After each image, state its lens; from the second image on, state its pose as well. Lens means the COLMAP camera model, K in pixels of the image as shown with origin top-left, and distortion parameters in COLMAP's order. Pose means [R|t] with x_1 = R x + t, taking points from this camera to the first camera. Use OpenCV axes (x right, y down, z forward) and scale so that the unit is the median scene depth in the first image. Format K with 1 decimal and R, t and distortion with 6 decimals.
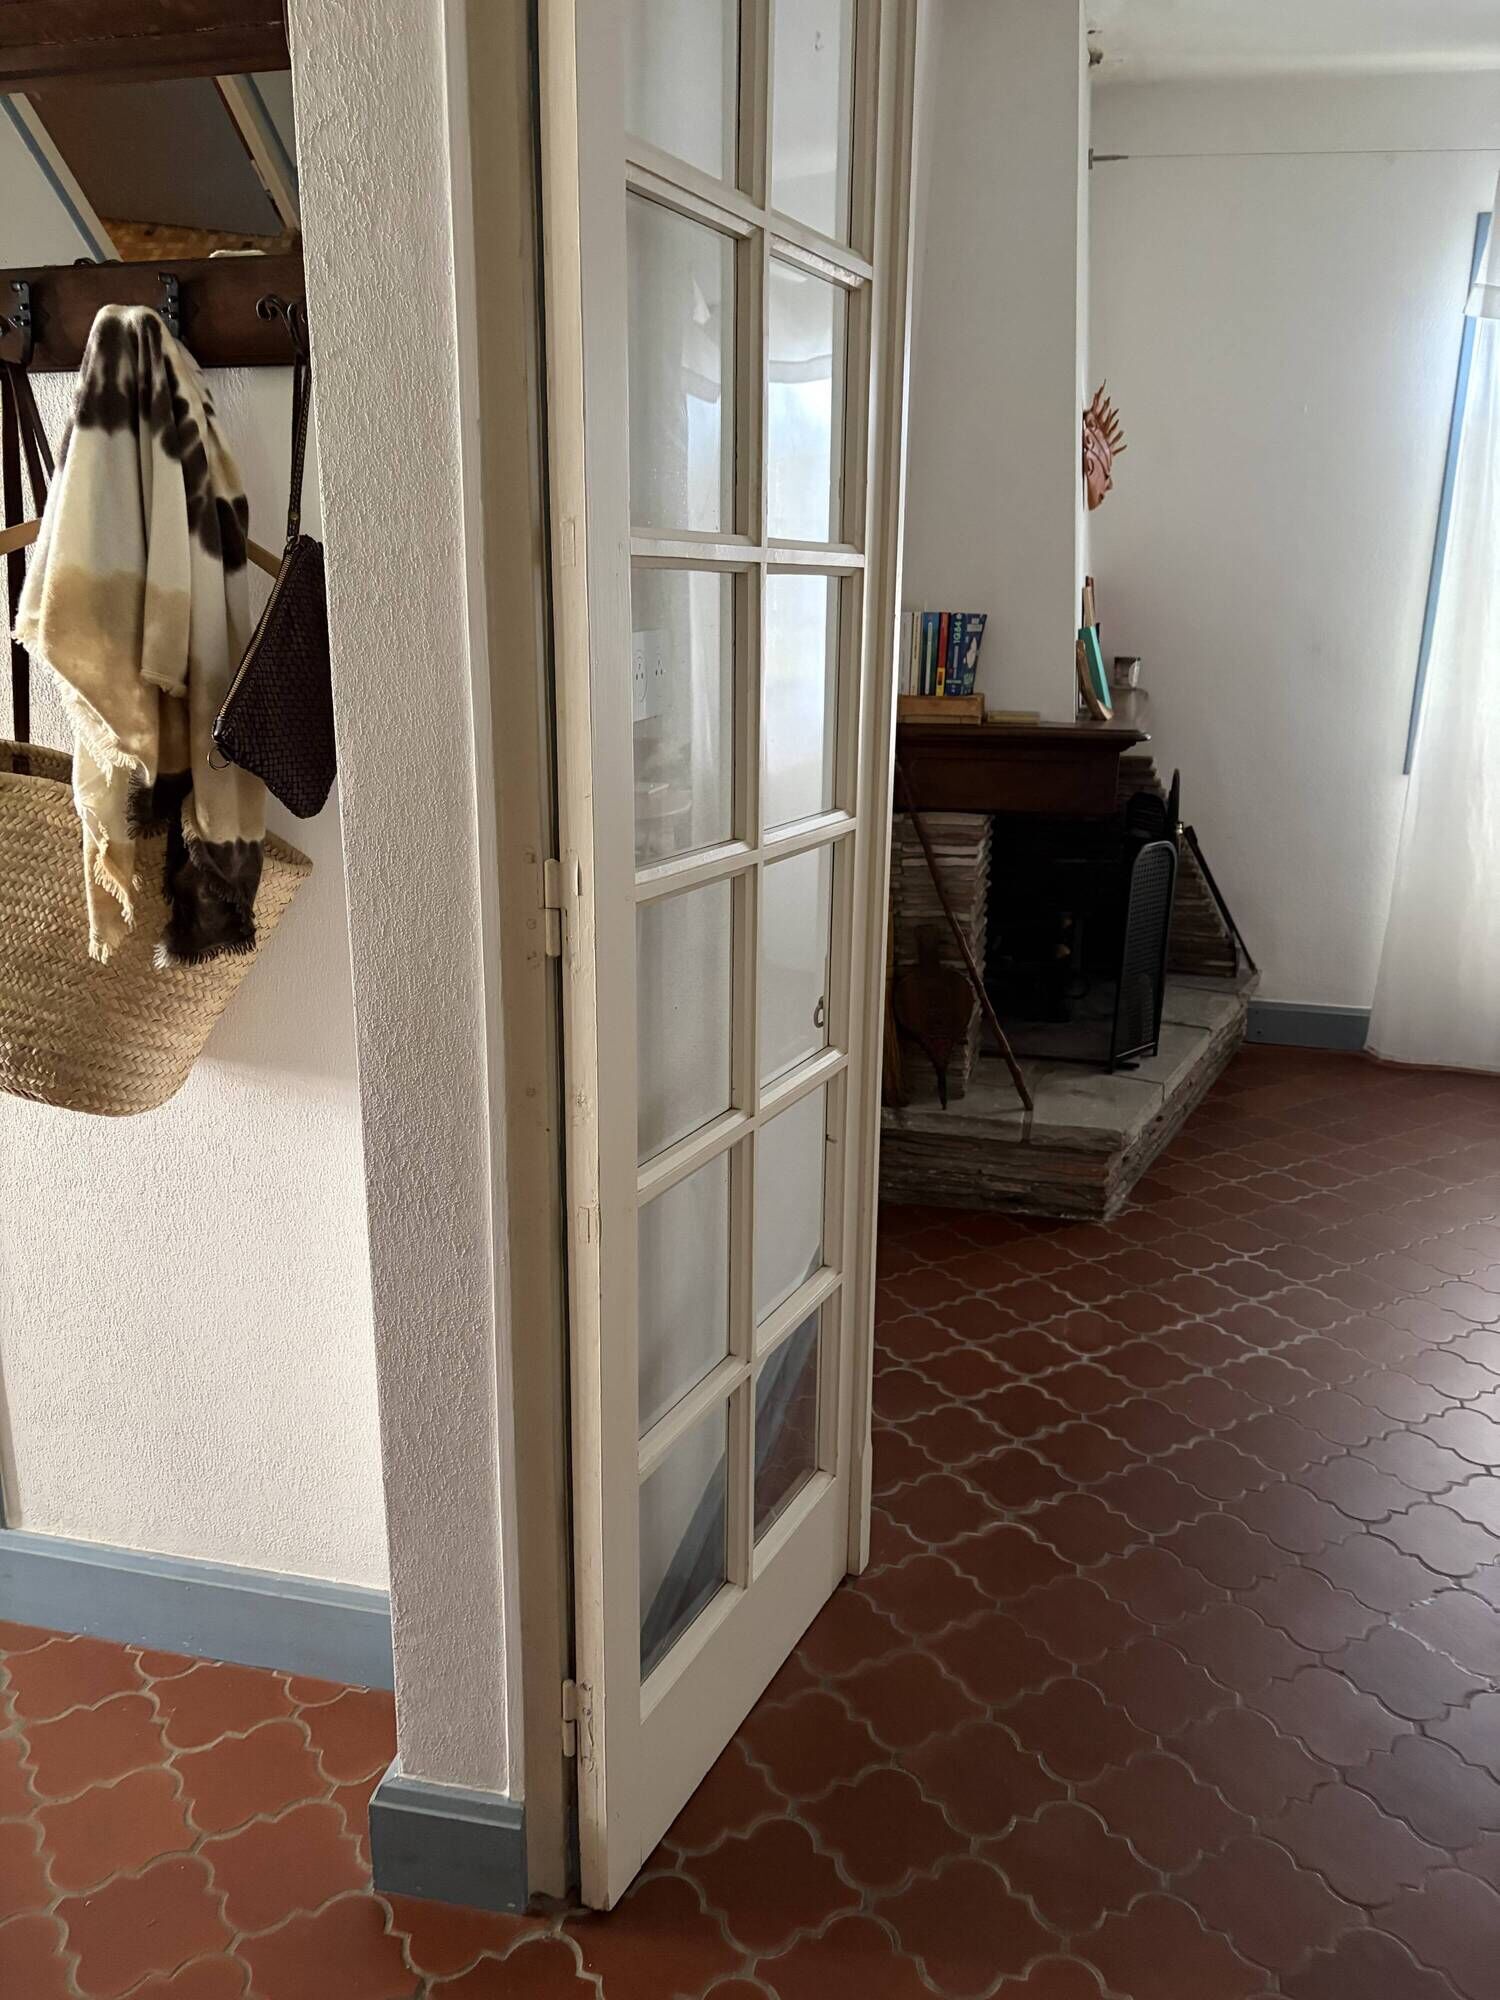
lens RADIAL K [[1518.8, 0, 752.8], [0, 1518.8, 1008.4], [0, 0, 1]] dist [0.121959, -0.161382]
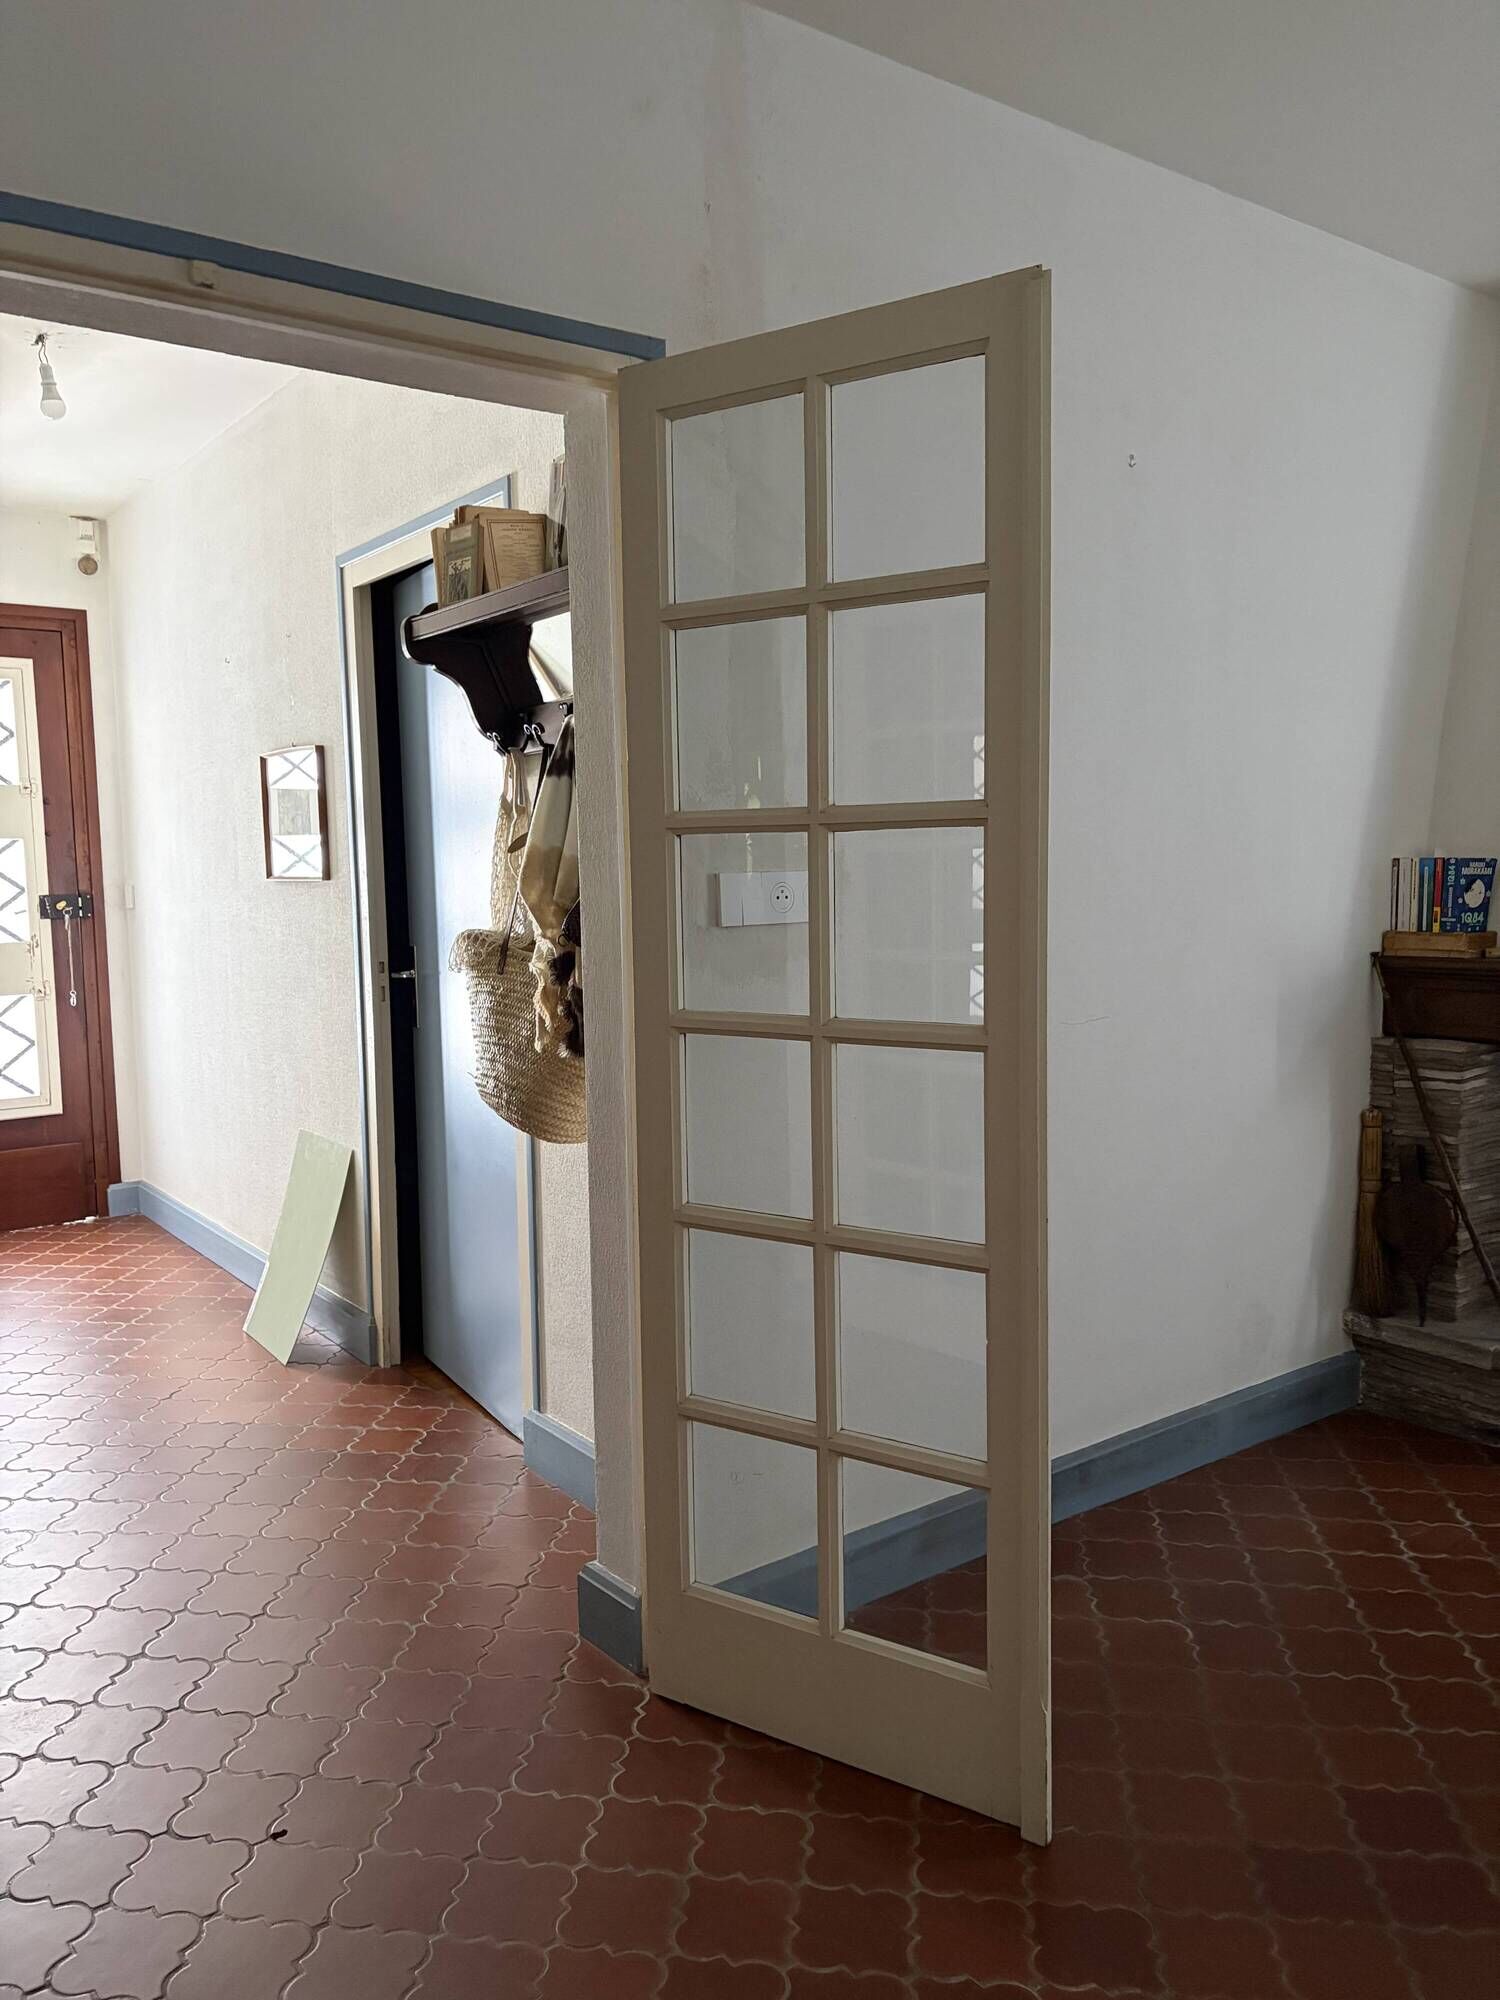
lens RADIAL K [[1518.8, 0, 752.8], [0, 1518.8, 1008.4], [0, 0, 1]] dist [0.121959, -0.161382]
pose [[0.774035, 0.038329, -0.631982, 0.440588], [-0.145588, 0.982193, -0.118744, 0.046710], [0.616177, 0.183921, 0.765832, -0.116648]]
